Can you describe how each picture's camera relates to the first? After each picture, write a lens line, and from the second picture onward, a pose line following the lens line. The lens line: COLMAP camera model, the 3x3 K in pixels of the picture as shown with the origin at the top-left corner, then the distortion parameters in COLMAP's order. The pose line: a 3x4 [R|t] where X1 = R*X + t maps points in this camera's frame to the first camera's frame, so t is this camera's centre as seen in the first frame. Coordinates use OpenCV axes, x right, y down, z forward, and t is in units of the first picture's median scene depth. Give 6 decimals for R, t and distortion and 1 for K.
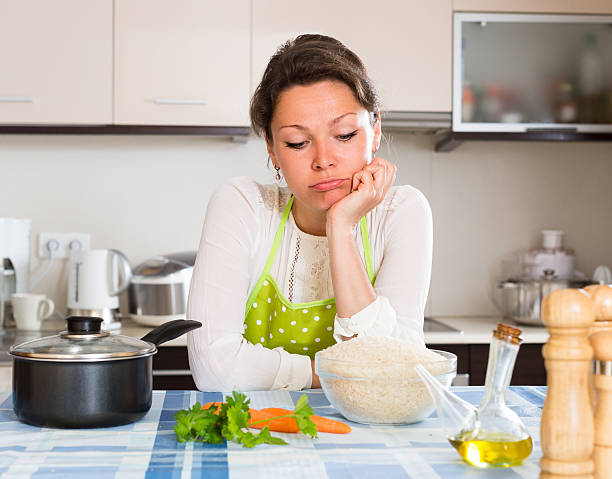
lens RADIAL K [[1148.0, 0, 304.4], [0, 1148.0, 237.0], [0, 0, 1]] dist [0.058242, 0.000000]
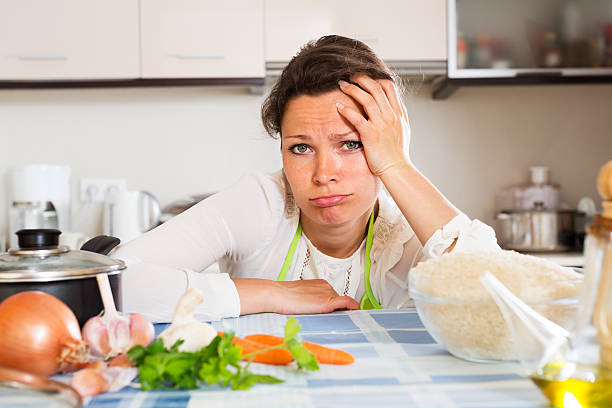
lens RADIAL K [[910.2, 0, 304.3], [0, 910.2, 196.7], [0, 0, 1]] dist [0.041964, 0.000000]
pose [[0.999539, -0.021201, -0.021726, 0.007368], [0.021246, 0.999773, 0.001835, 0.017325], [0.021682, -0.002295, 0.999762, 0.121809]]
